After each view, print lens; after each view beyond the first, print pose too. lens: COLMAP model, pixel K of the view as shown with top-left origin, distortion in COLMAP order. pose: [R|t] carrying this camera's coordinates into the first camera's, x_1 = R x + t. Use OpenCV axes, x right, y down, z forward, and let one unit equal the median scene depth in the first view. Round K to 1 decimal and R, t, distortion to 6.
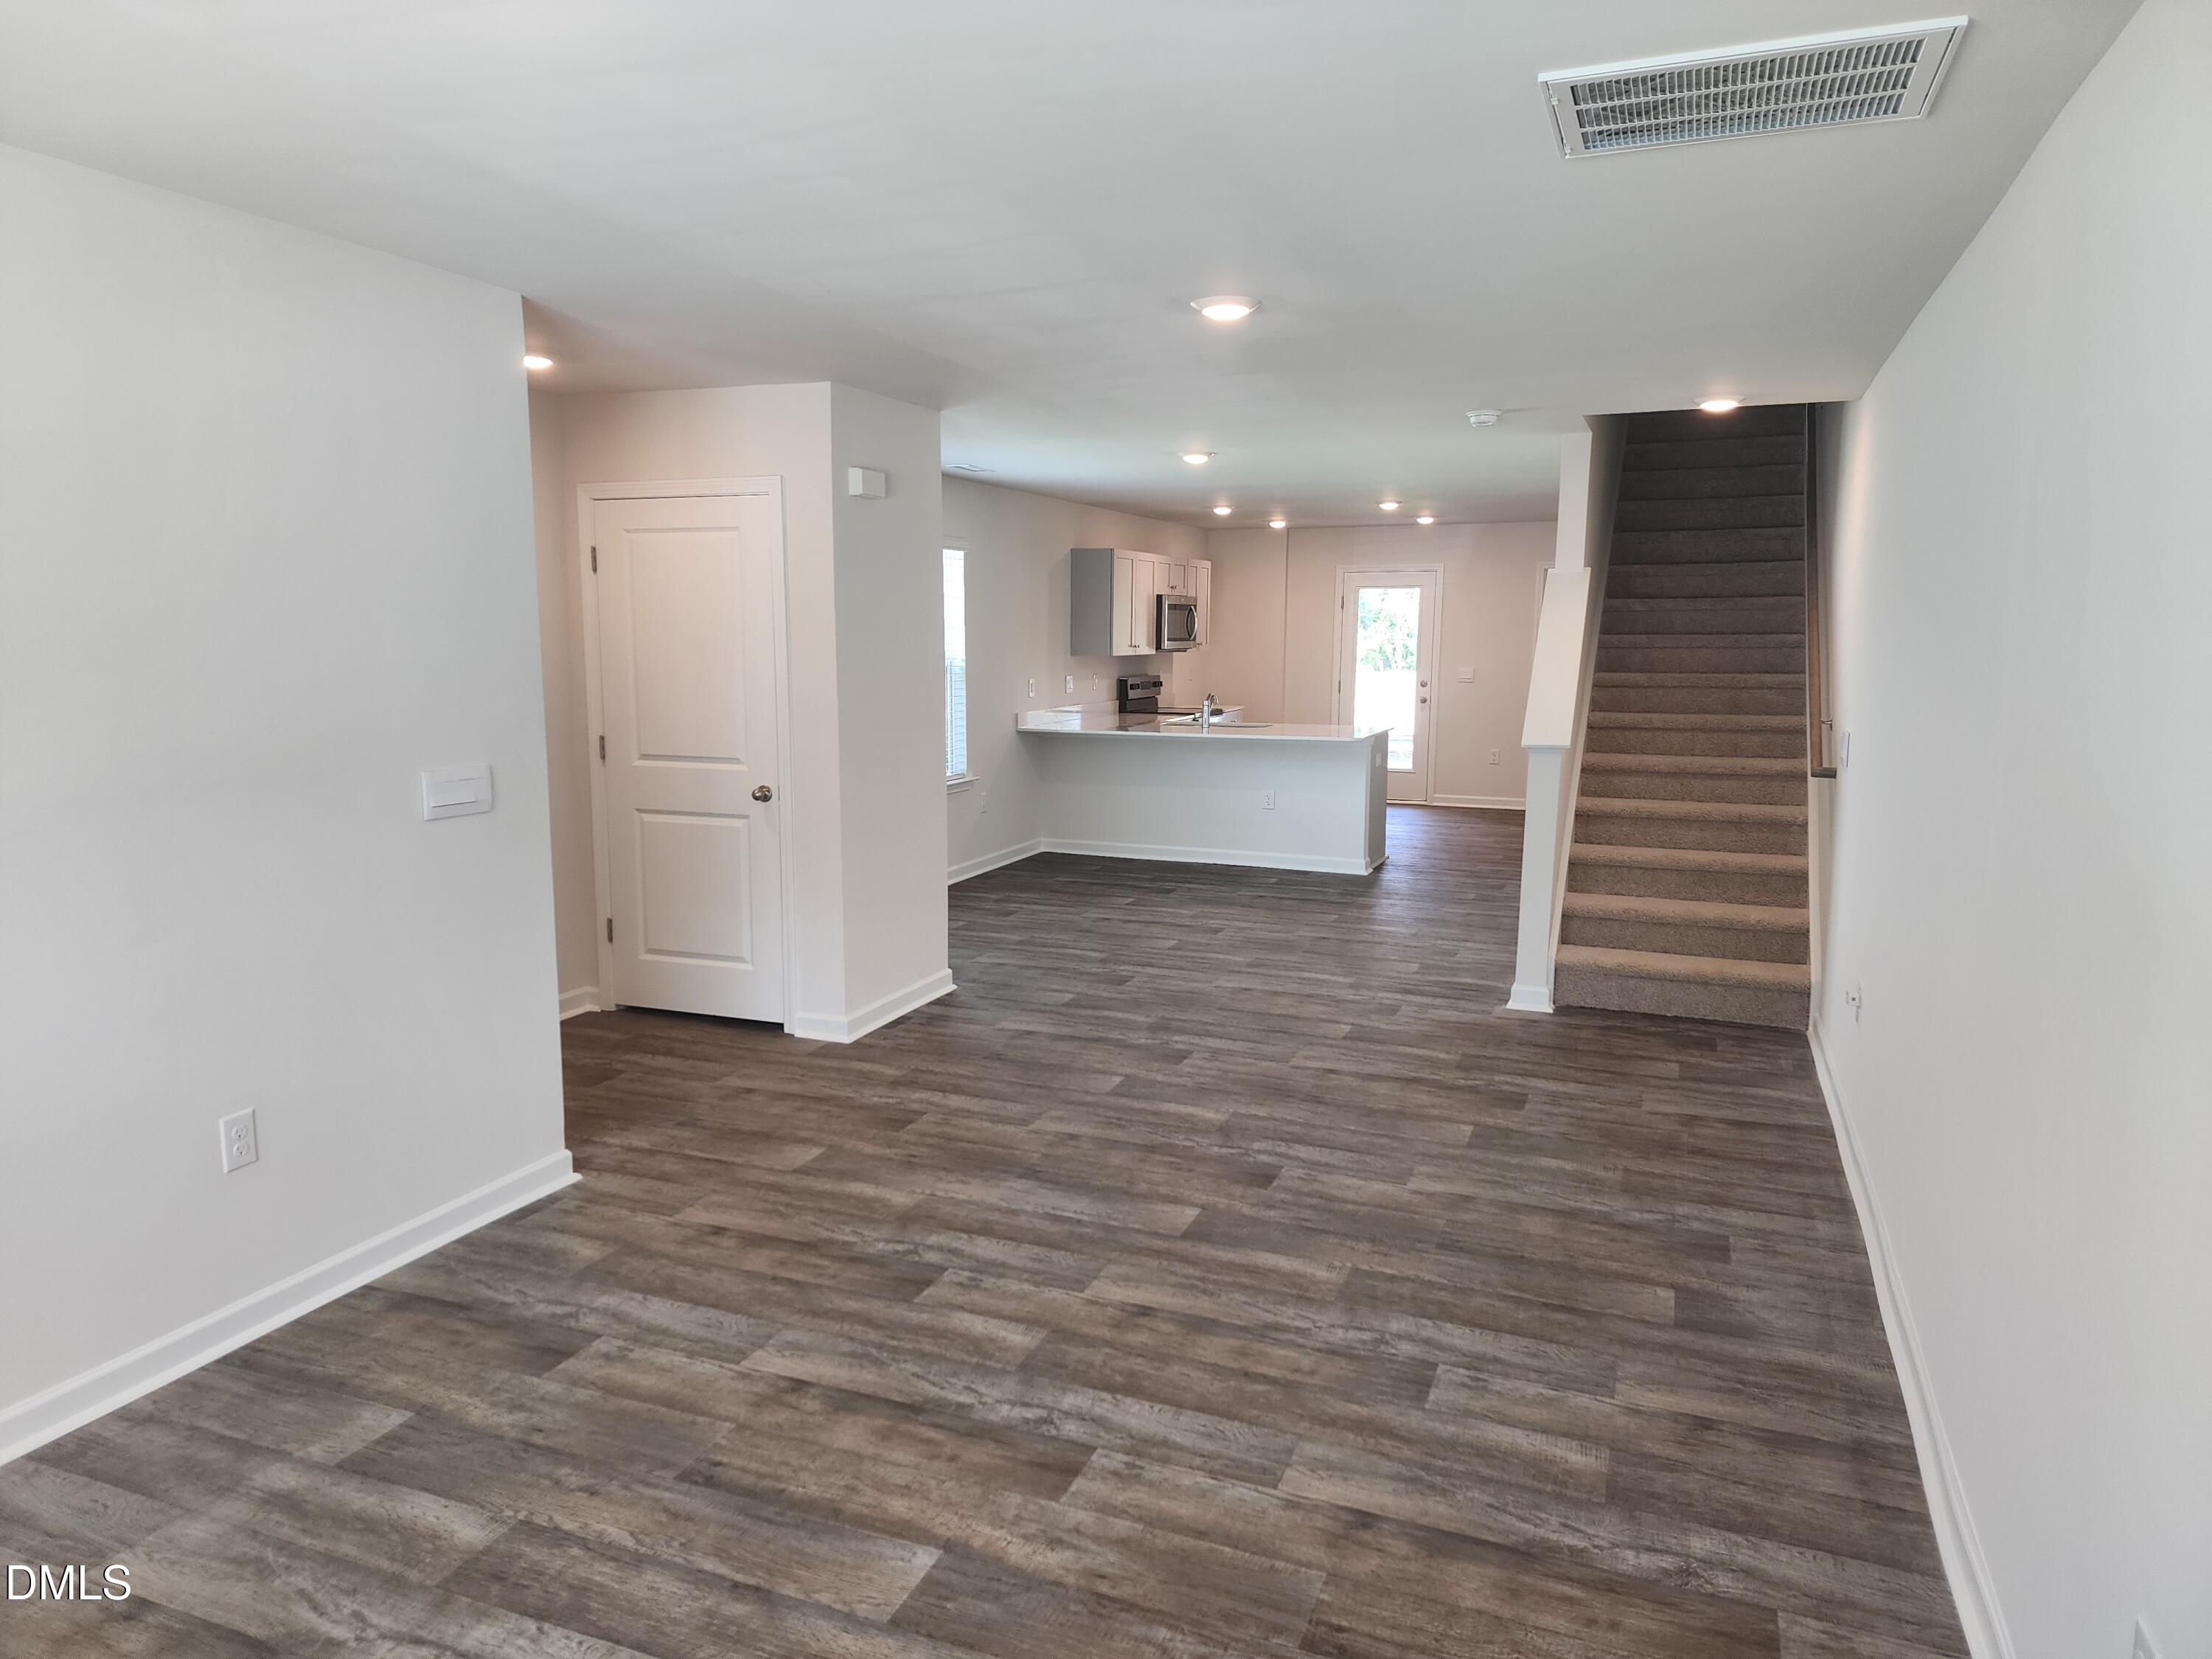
lens RADIAL K [[1466.9, 0, 1057.8], [0, 1466.9, 826.9], [0, 0, 1]] dist [0.056166, -0.032665]
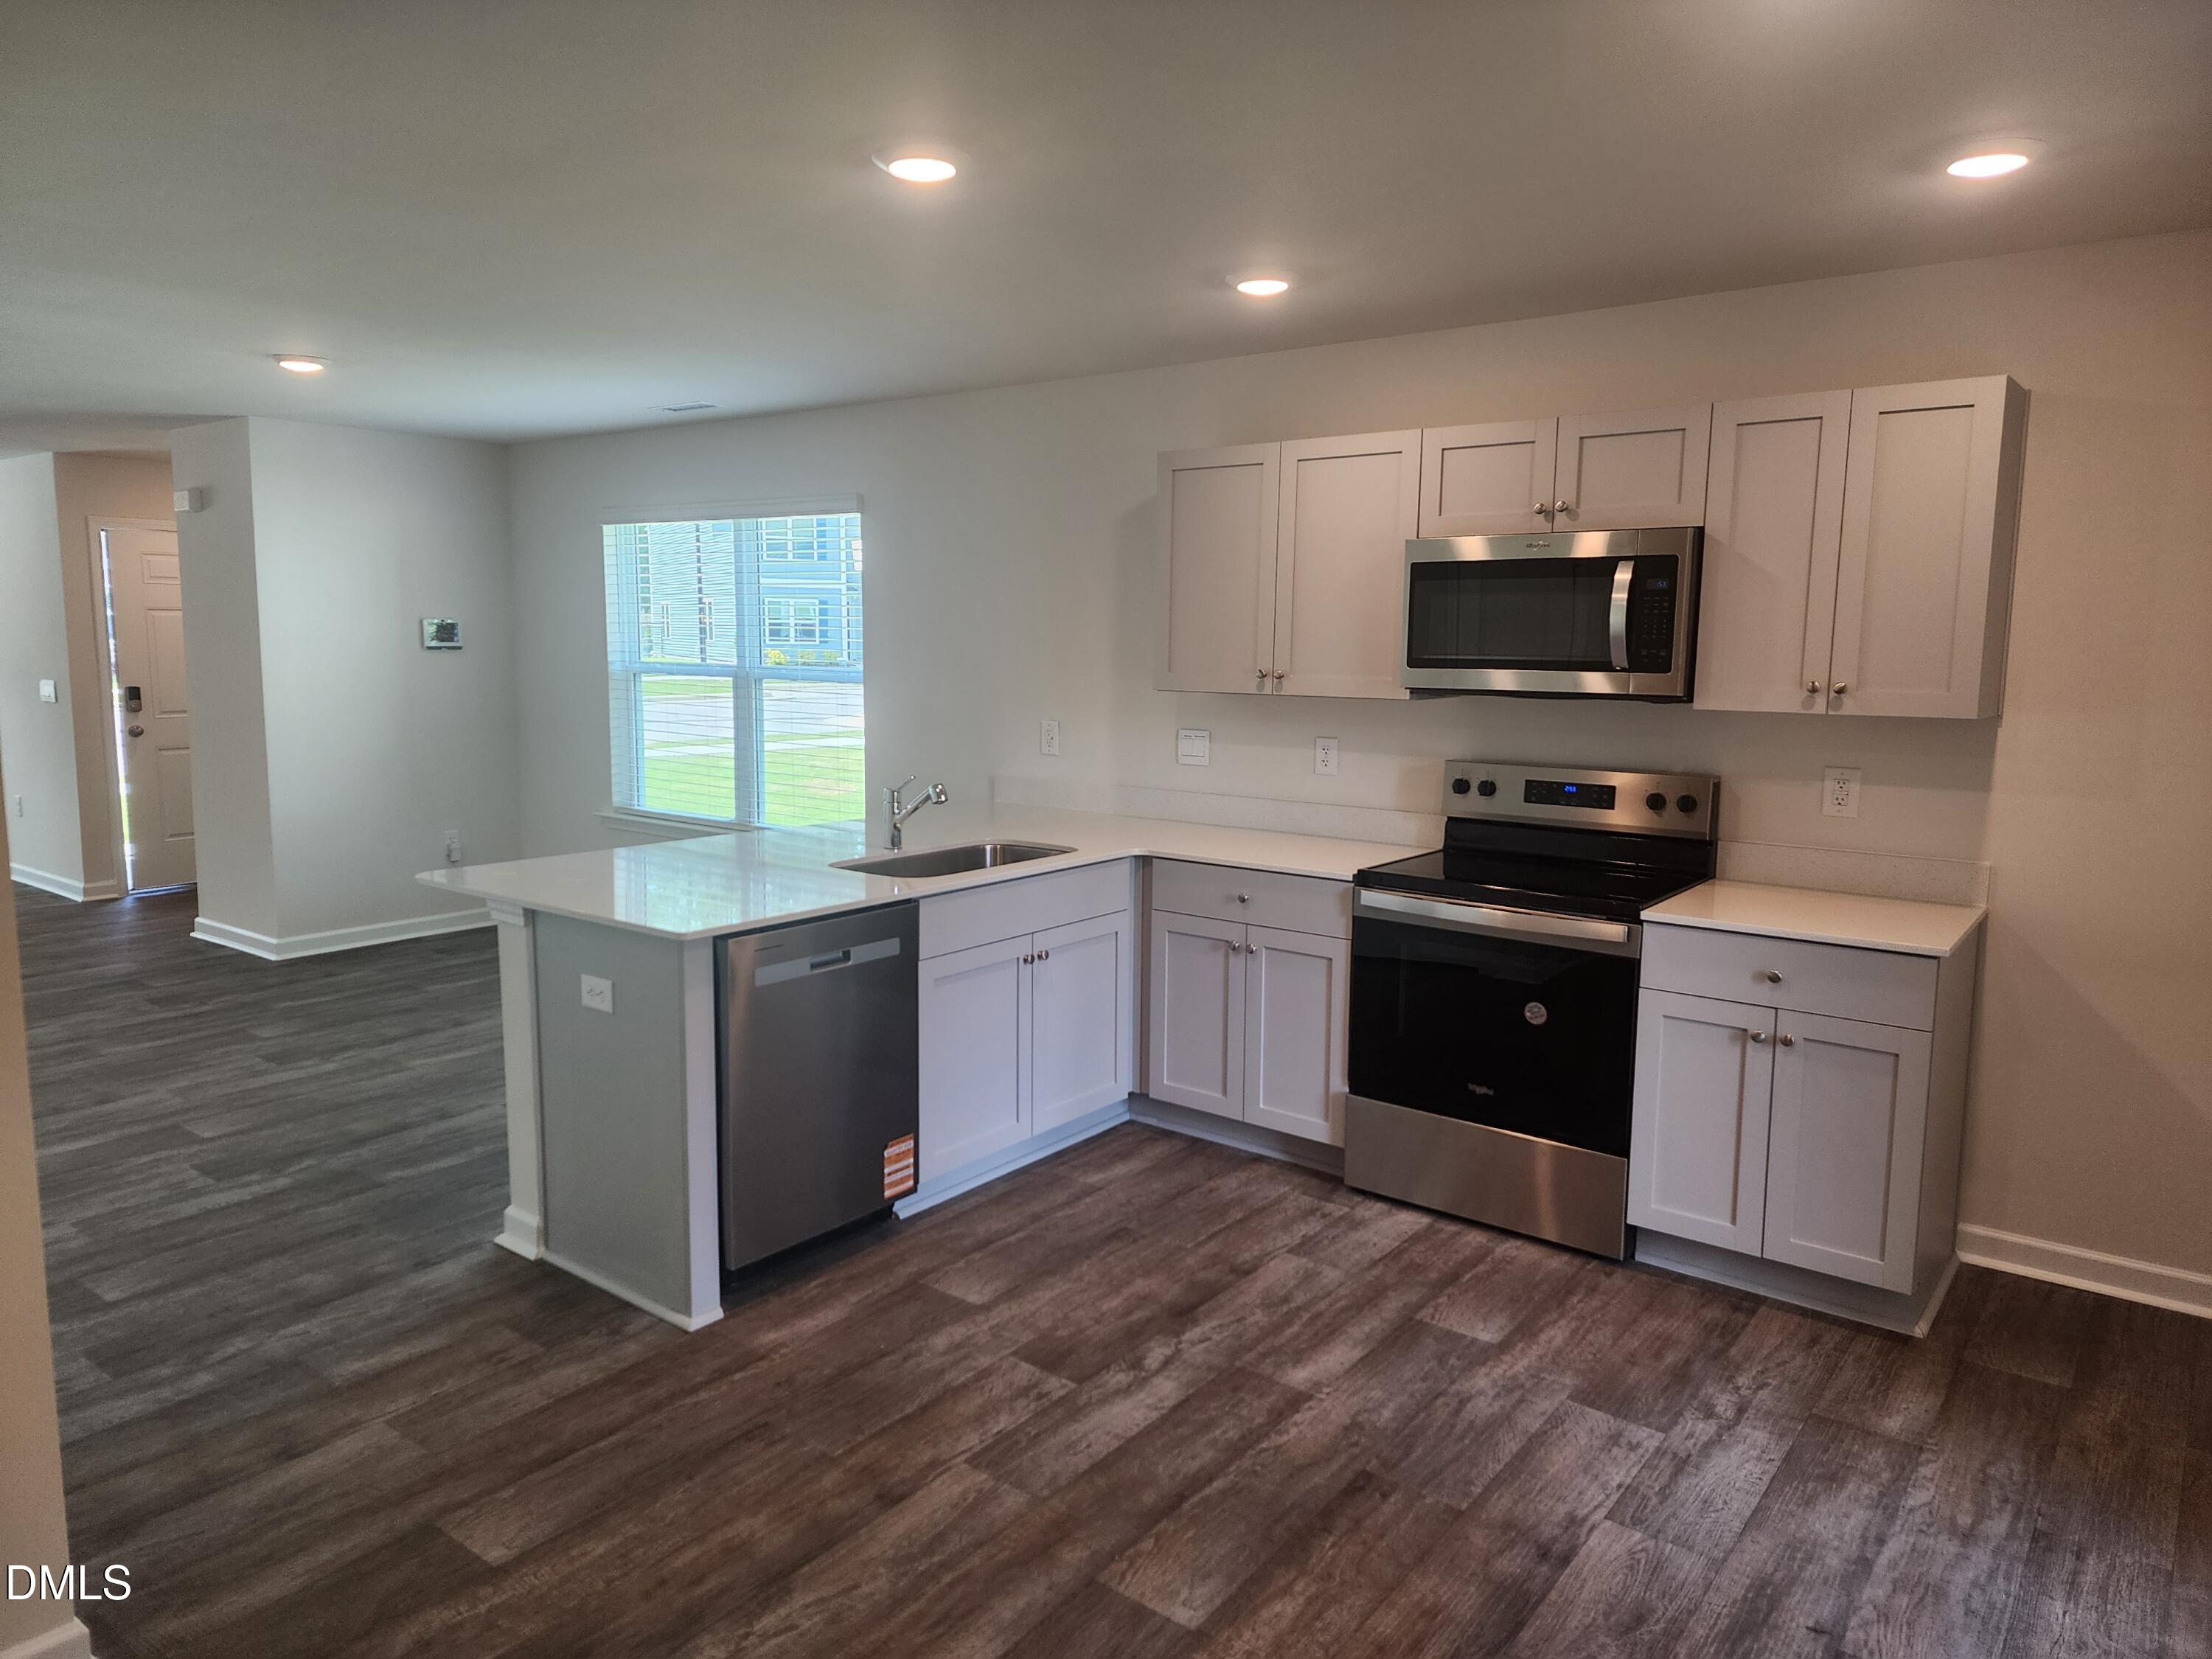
lens RADIAL K [[1466.9, 0, 1084.6], [0, 1466.9, 817.5], [0, 0, 1]] dist [0.056166, -0.032665]
pose [[-0.273338, 0.127592, -0.953418, 1.140552], [-0.137443, 0.975813, 0.169993, -0.223585], [0.952048, 0.177506, -0.249190, 1.631987]]
